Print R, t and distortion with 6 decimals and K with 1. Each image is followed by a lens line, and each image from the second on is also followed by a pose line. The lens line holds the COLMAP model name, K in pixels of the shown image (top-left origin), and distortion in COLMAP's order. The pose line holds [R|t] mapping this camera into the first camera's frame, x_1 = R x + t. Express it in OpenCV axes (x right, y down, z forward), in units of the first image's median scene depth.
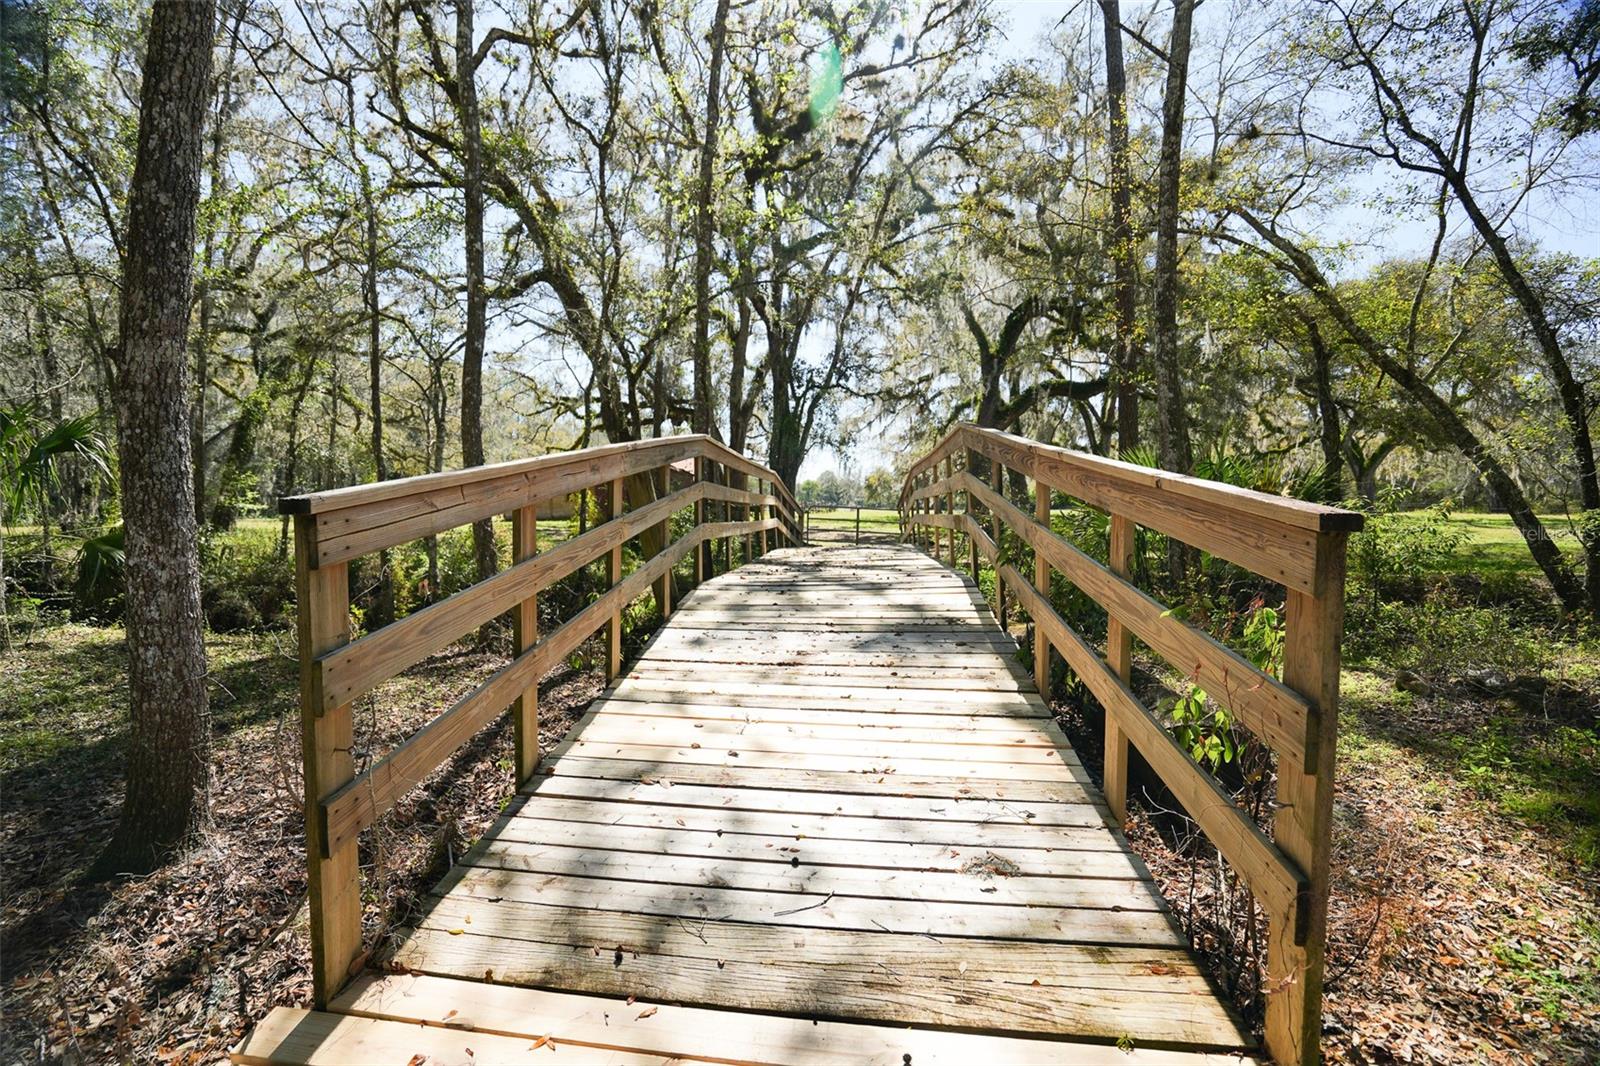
lens RADIAL K [[734.2, 0, 795.5], [0, 734.2, 536.5], [0, 0, 1]] dist [-0.042952, 0.016301]
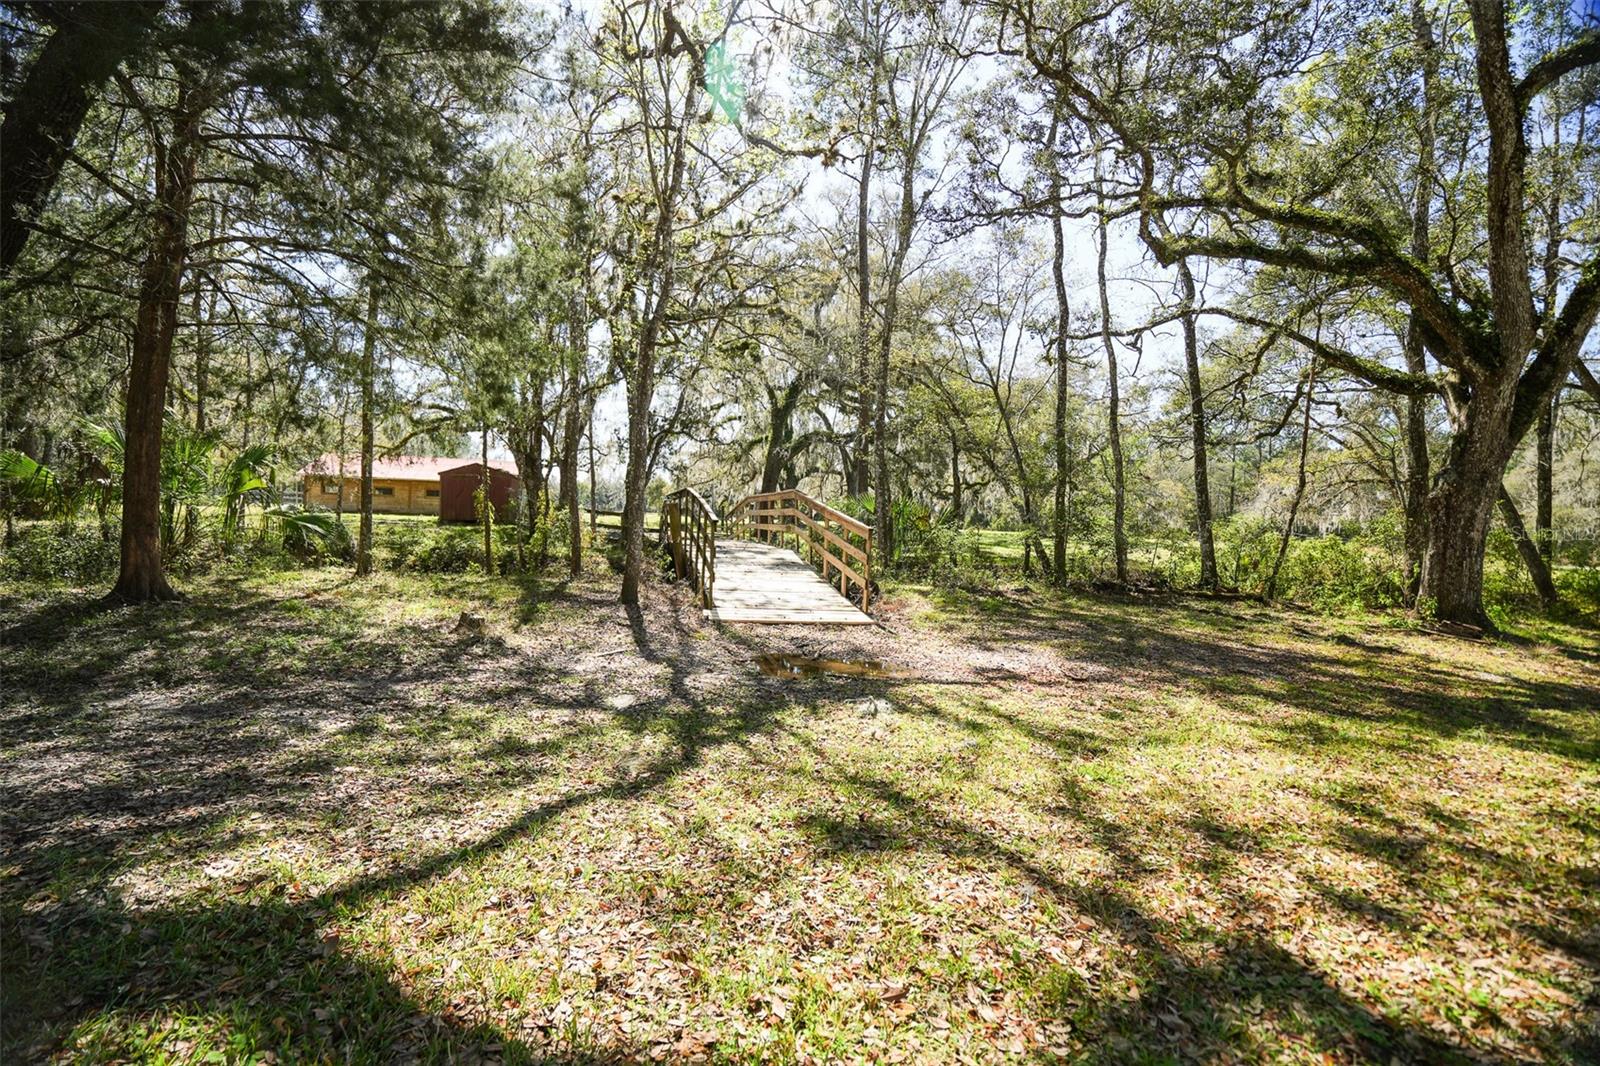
lens RADIAL K [[725.1, 0, 795.0], [0, 725.1, 532.0], [0, 0, 1]] dist [-0.040974, 0.014862]
pose [[0.949289, 0.036393, 0.312293, -0.167562], [-0.031684, 0.999295, -0.020142, 0.013117], [-0.312806, 0.009226, 0.949772, -0.421628]]
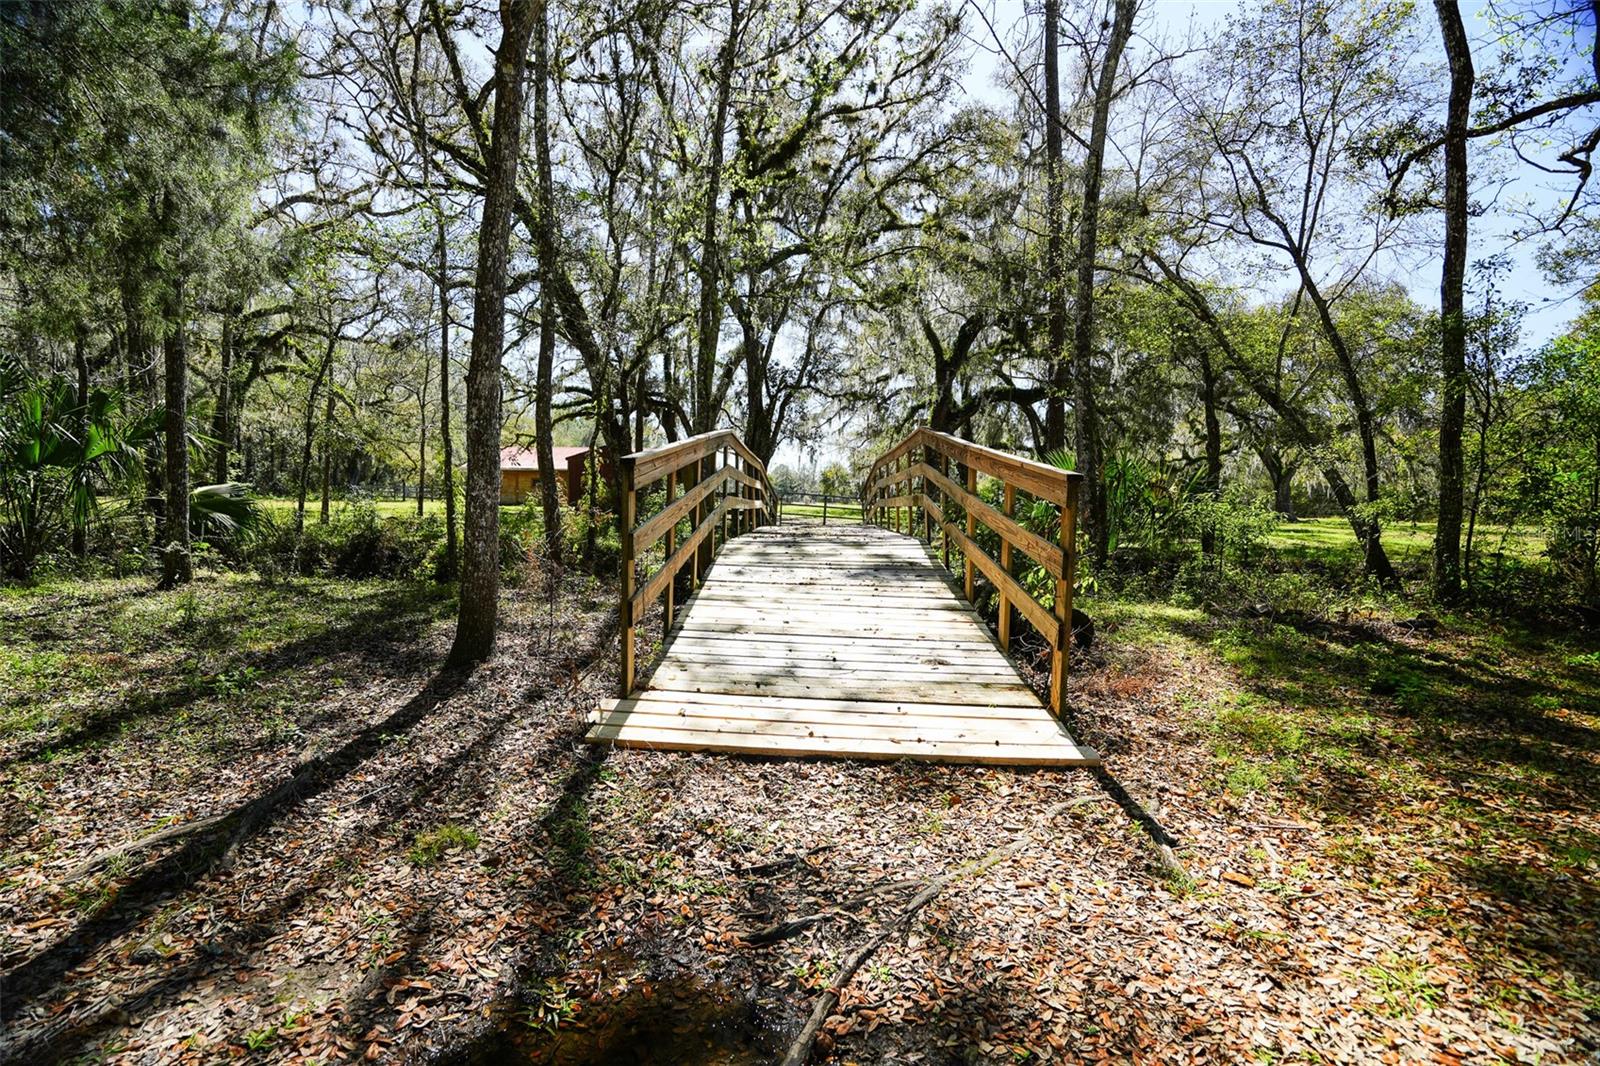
lens RADIAL K [[734.2, 0, 795.5], [0, 734.2, 536.5], [0, 0, 1]] dist [-0.042952, 0.016301]
pose [[0.997703, 0.021399, 0.064275, -0.028323], [-0.021917, 0.999733, 0.007361, 0.013904], [-0.064100, -0.008753, 0.997905, -0.110258]]
